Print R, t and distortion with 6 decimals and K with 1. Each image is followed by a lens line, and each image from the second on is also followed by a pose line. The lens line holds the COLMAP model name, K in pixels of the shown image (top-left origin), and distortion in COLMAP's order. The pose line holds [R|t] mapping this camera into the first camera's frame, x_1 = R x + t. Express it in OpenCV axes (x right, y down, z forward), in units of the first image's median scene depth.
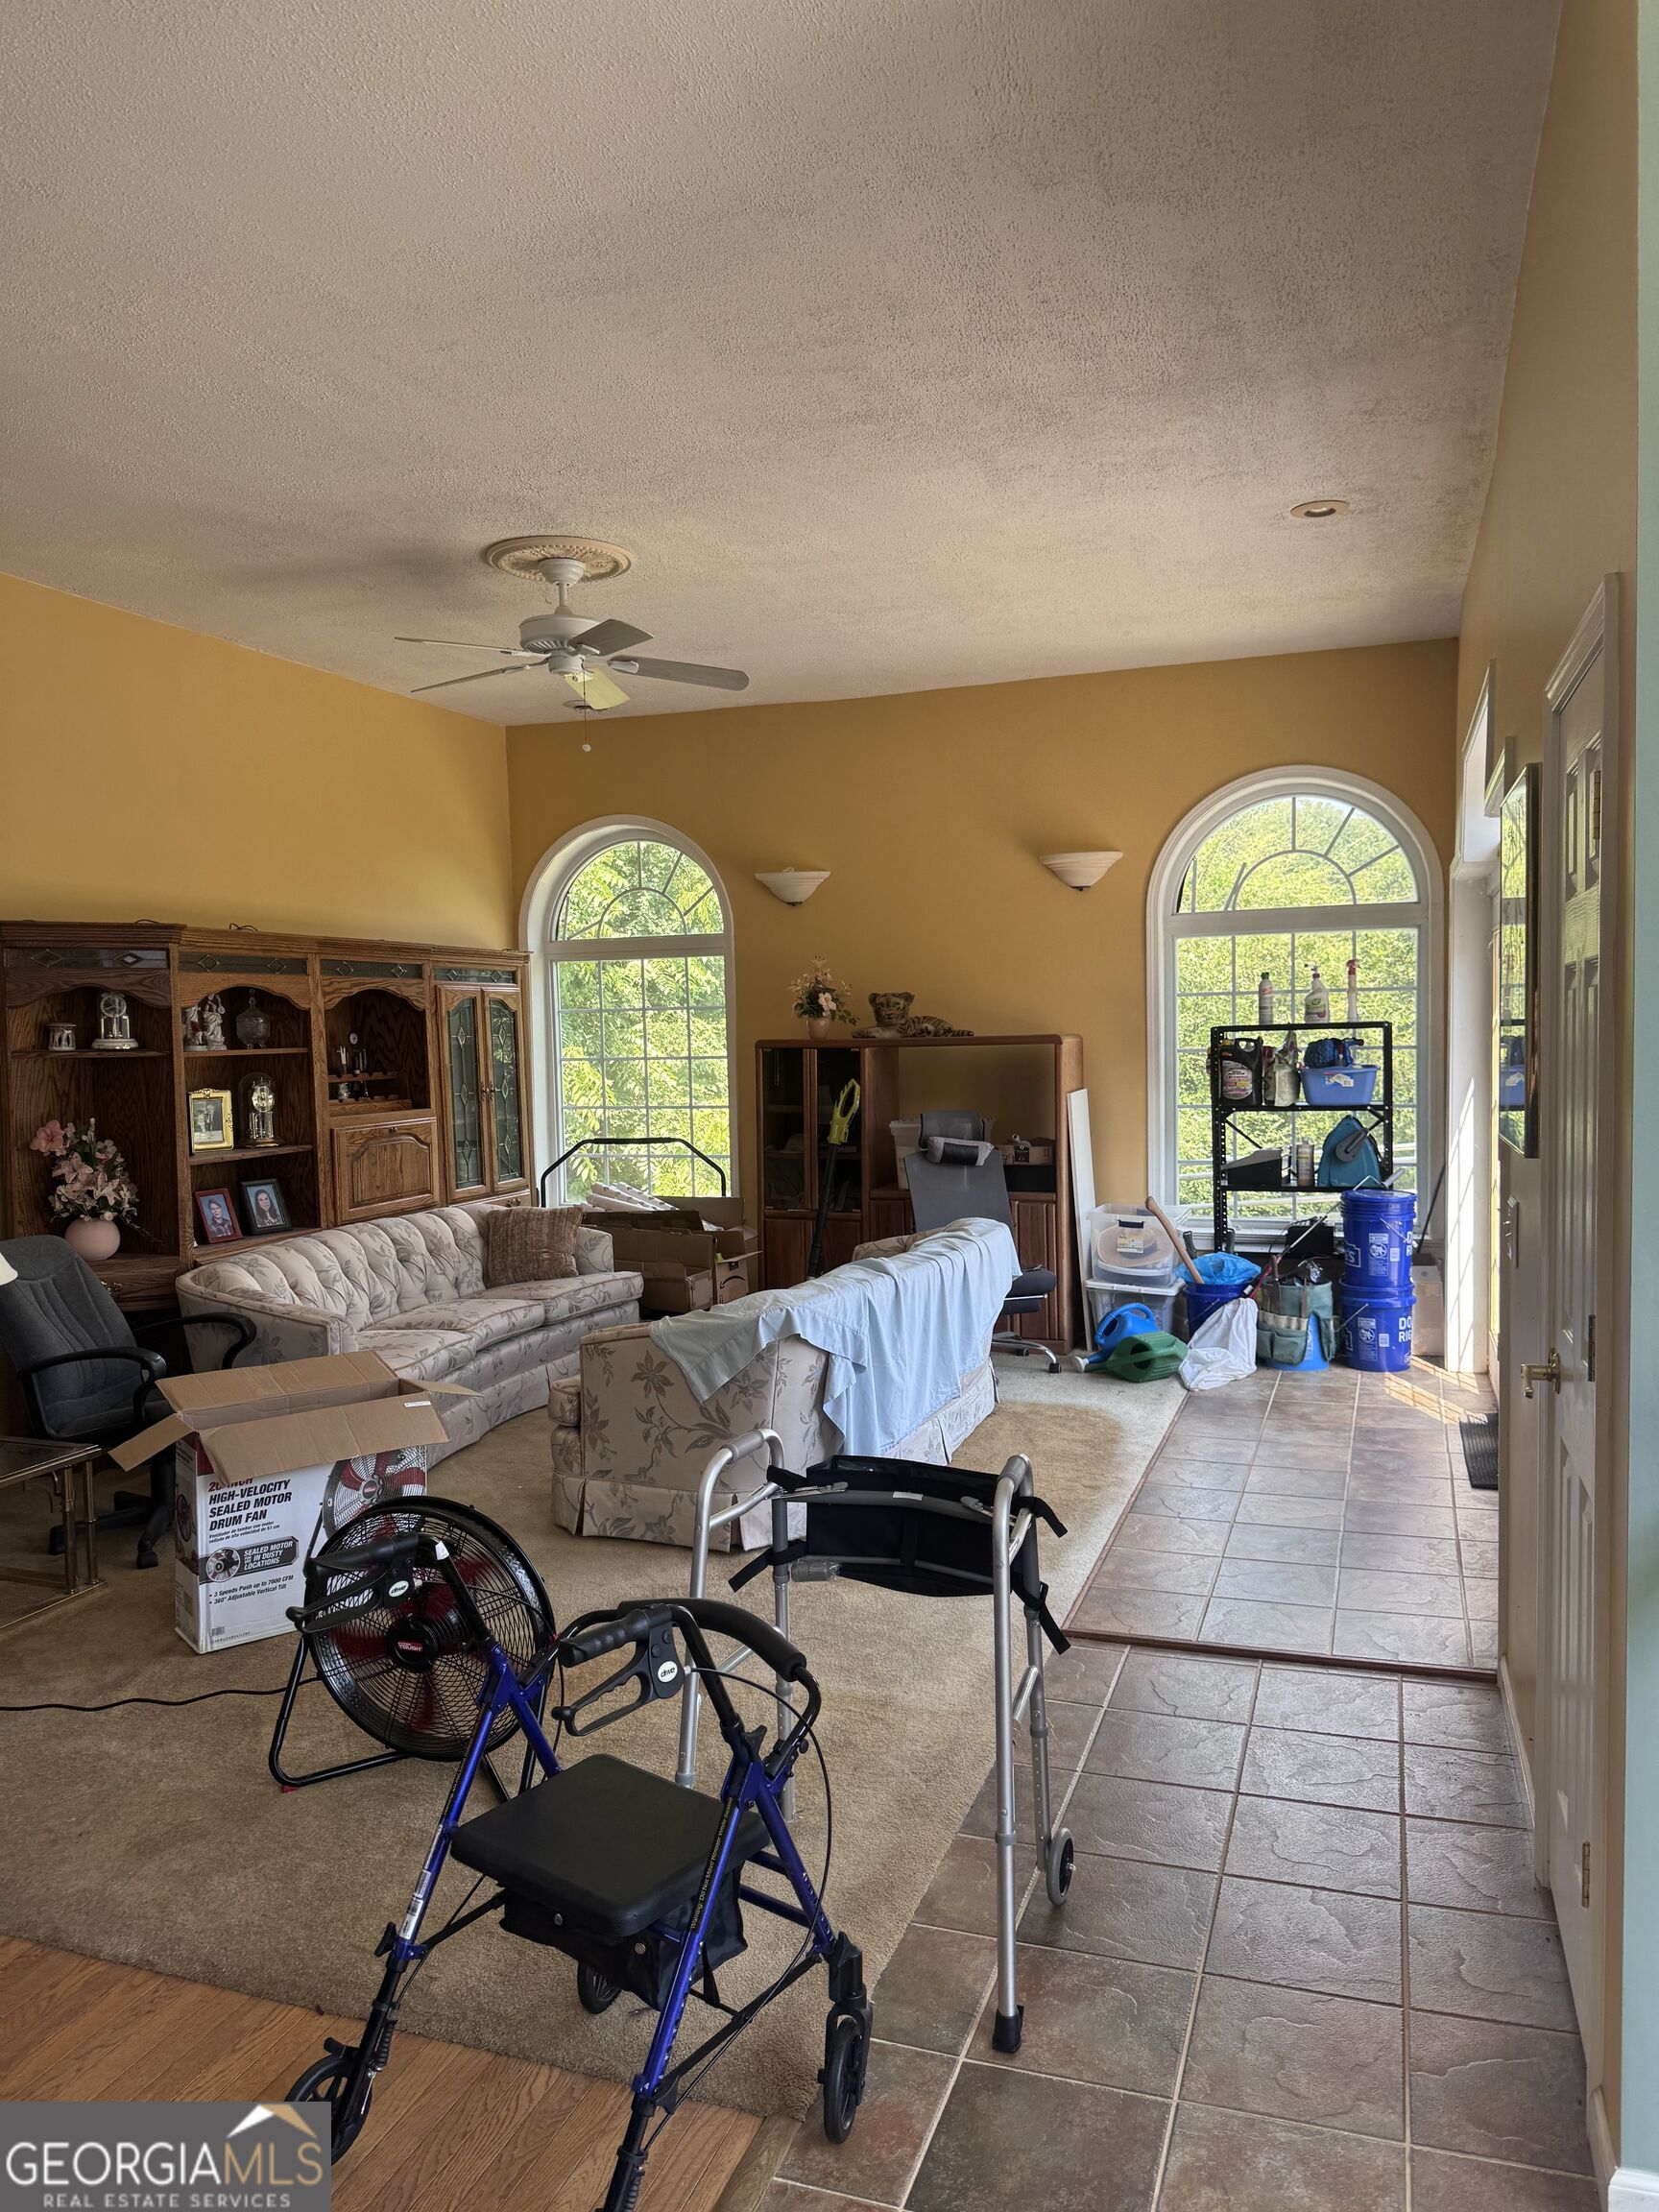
lens RADIAL K [[1547.0, 0, 829.5], [0, 1547.0, 1106.0], [0, 0, 1]] dist [0.036220, -0.002285]
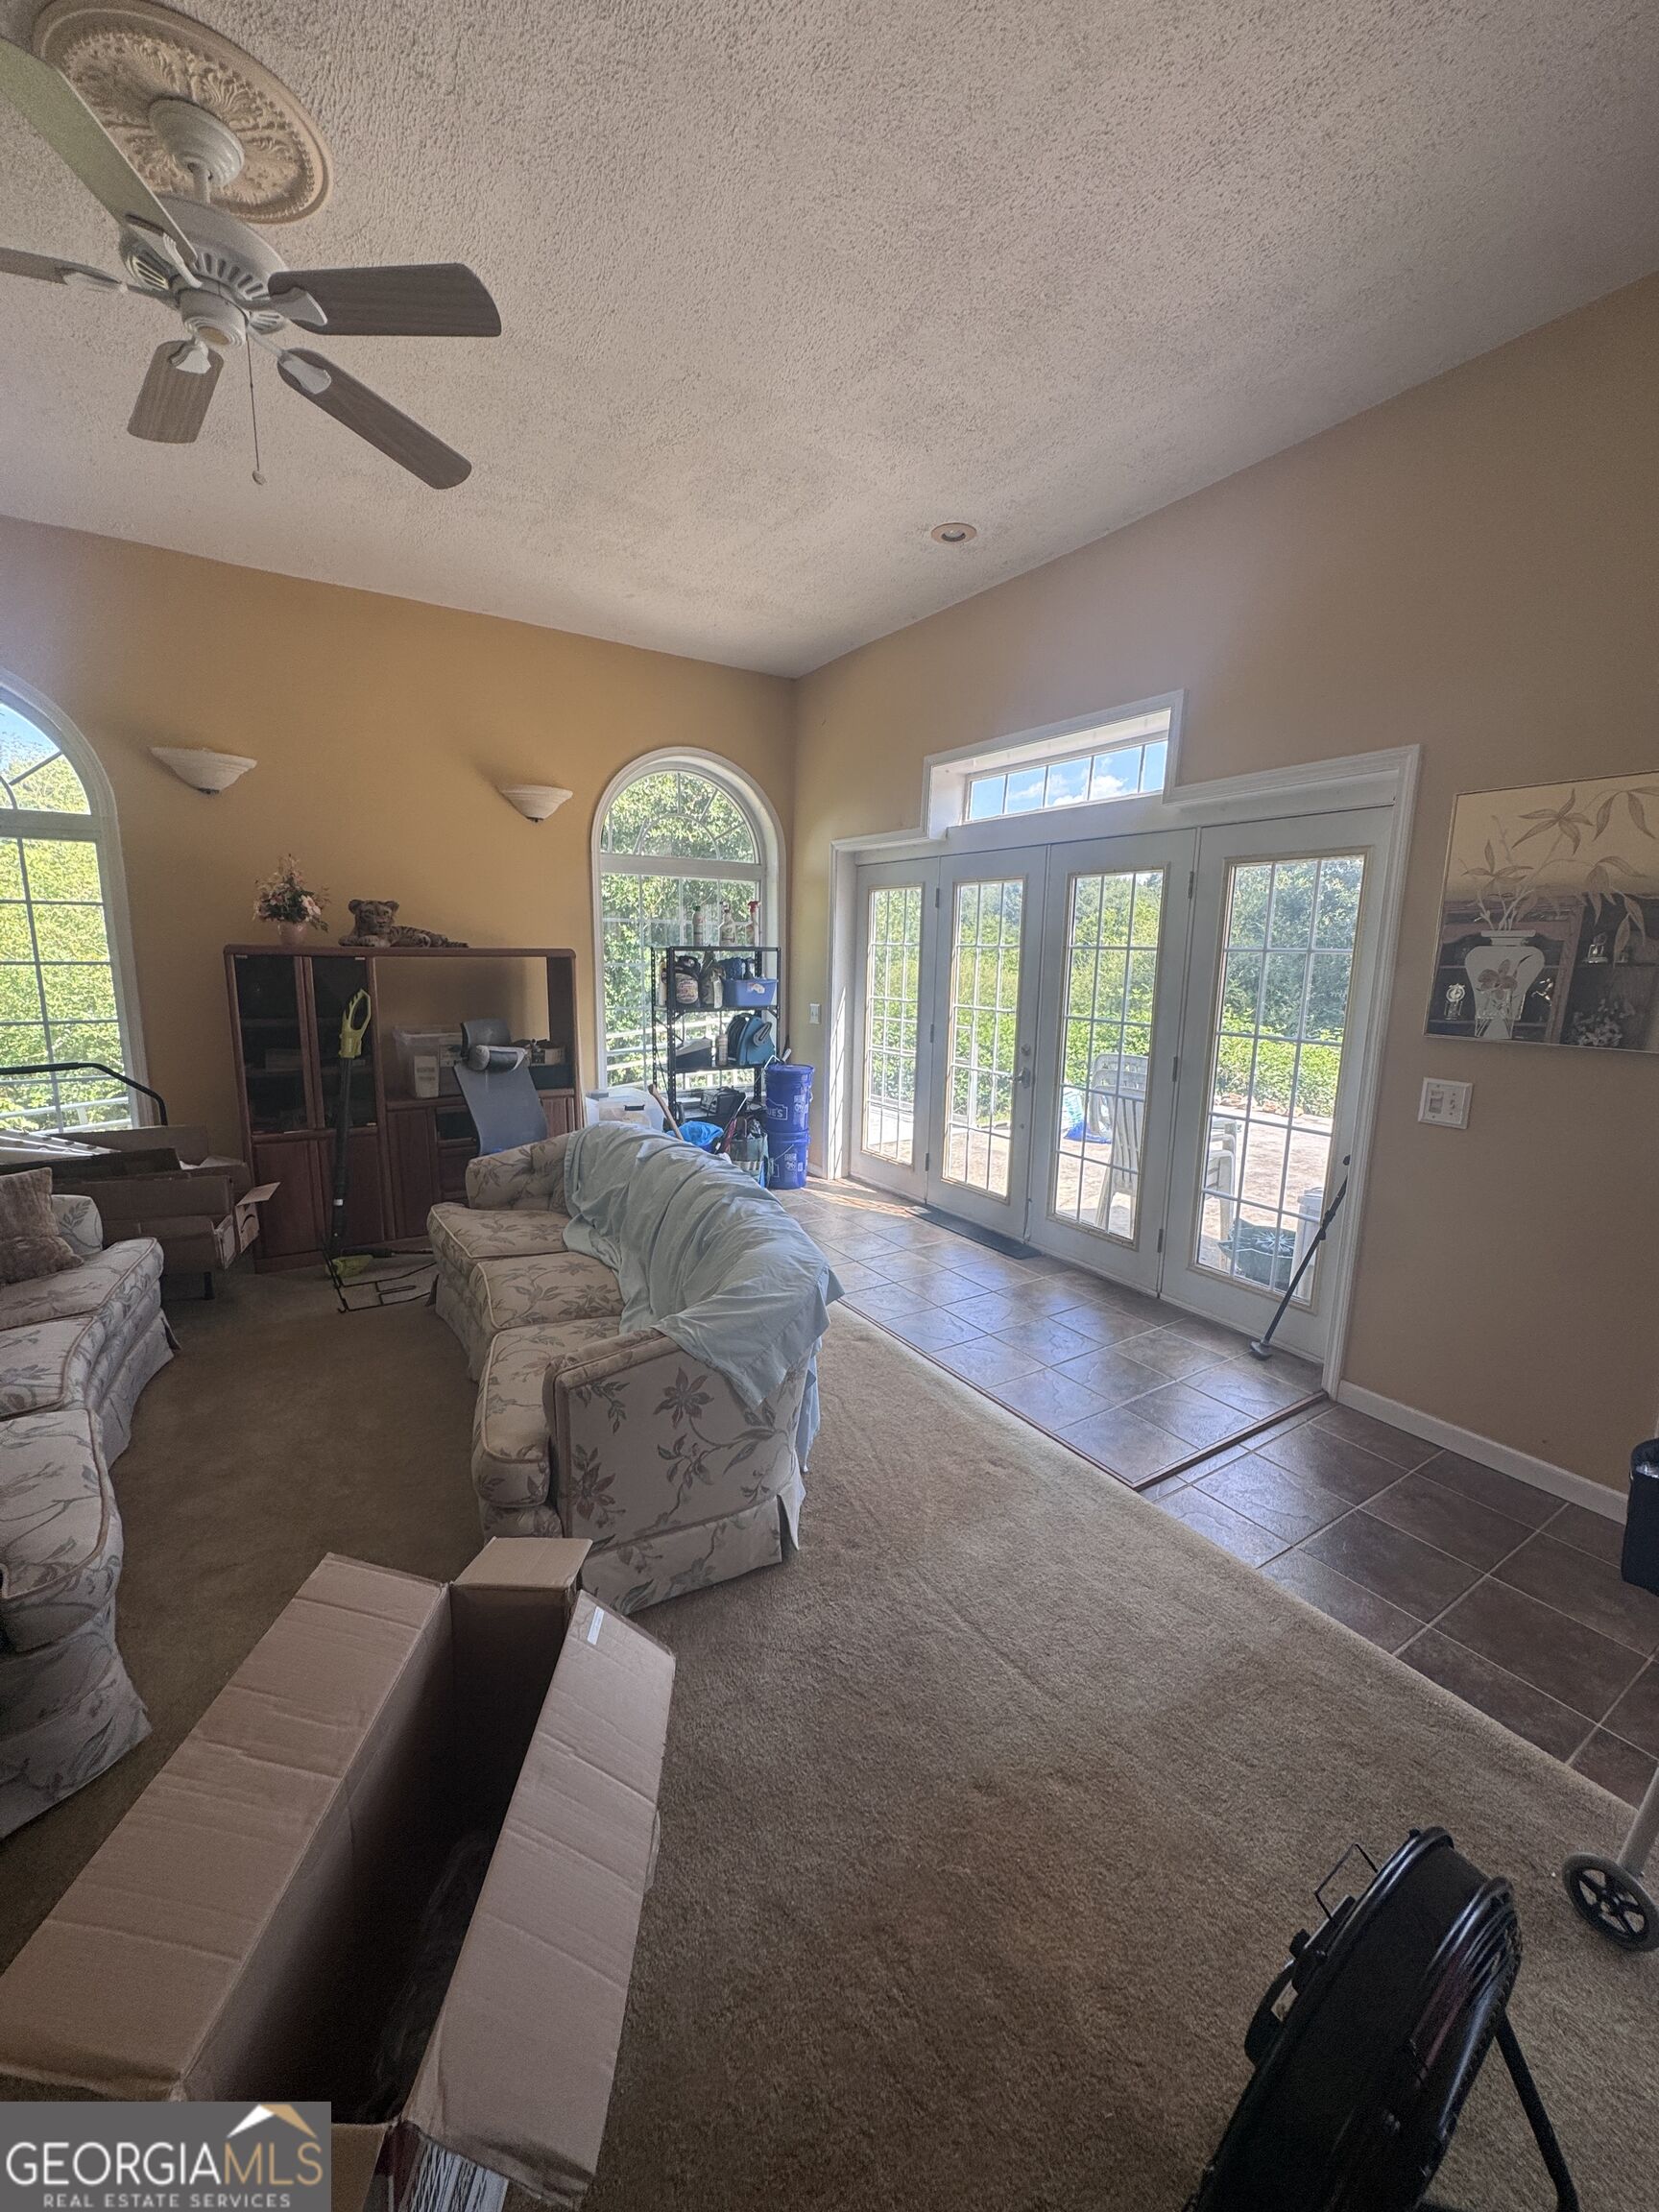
lens RADIAL K [[881.1, 0, 825.0], [0, 881.1, 1104.1], [0, 0, 1]] dist [0.000406, 0.000016]
pose [[0.608385, -0.110808, 0.785868, -0.264154], [0.010400, 0.991233, 0.131713, -0.017082], [-0.793574, -0.071959, 0.604204, 0.461141]]
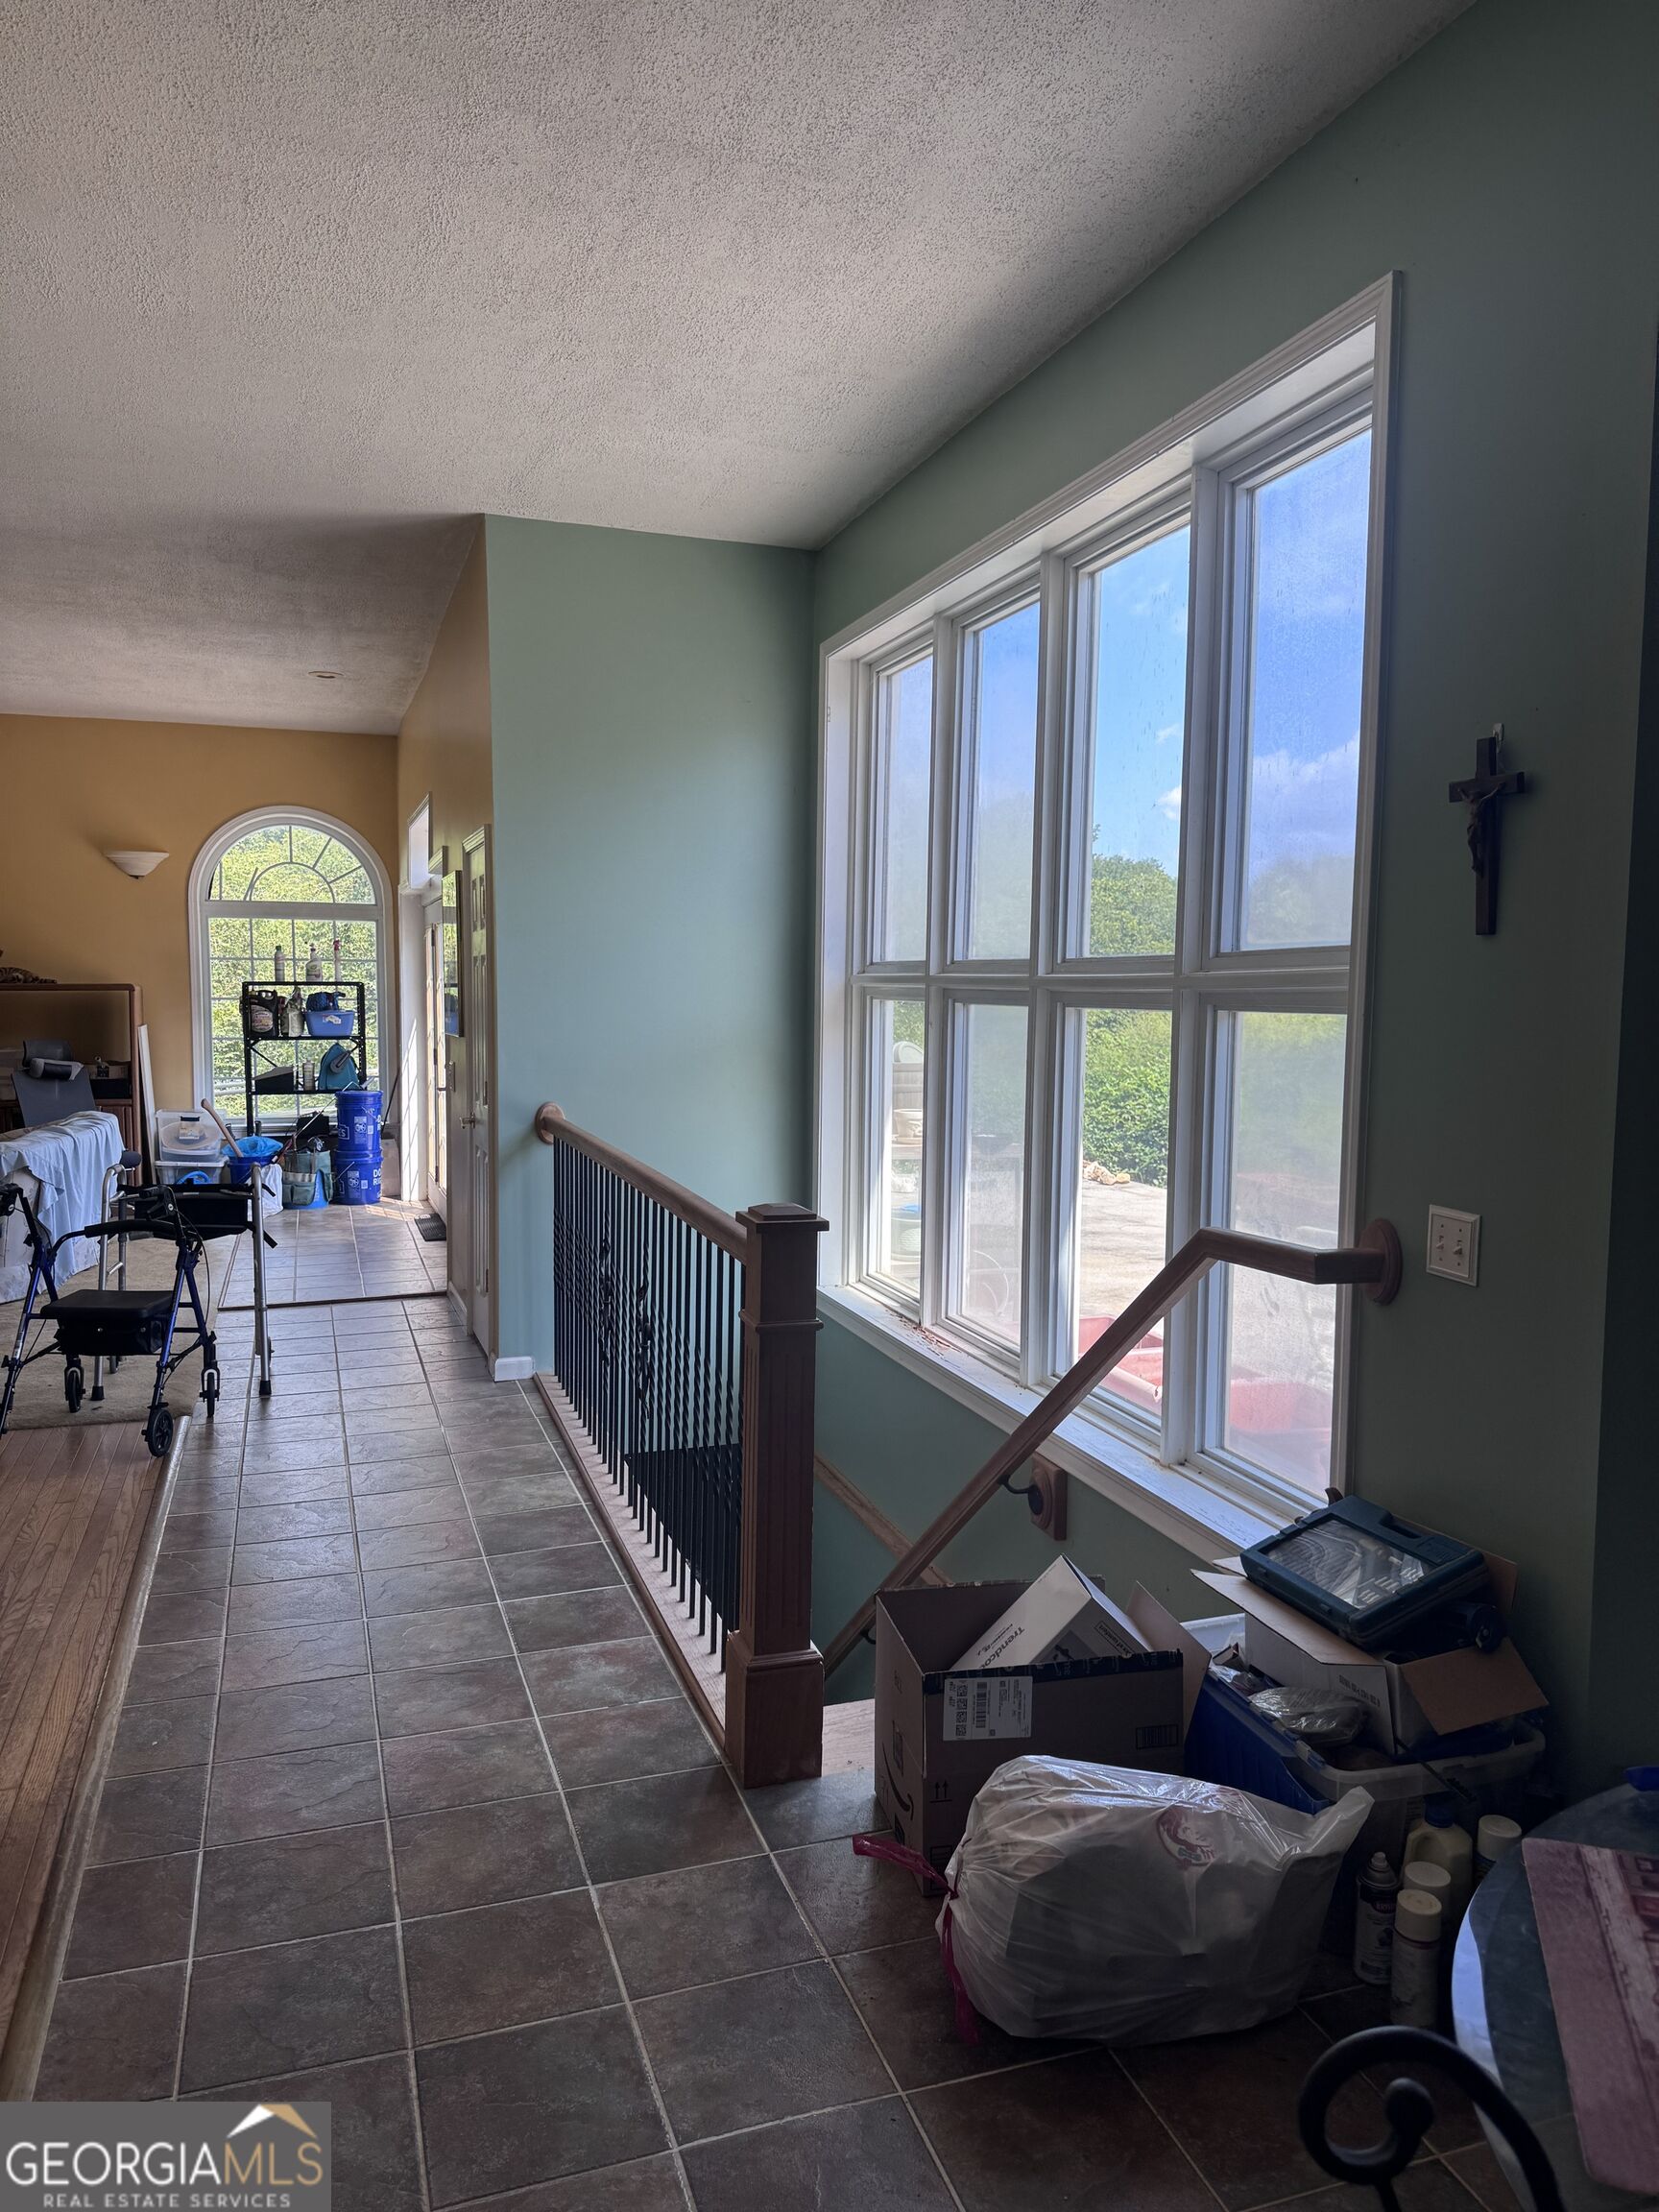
lens RADIAL K [[1594.9, 0, 829.5], [0, 1594.9, 1106.0], [0, 0, 1]] dist [0.034805, -0.001876]
pose [[0.783071, -0.023792, 0.621478, -0.265100], [0.012544, 0.999669, 0.022465, 0.039110], [-0.621806, -0.009796, 0.783110, -0.531008]]
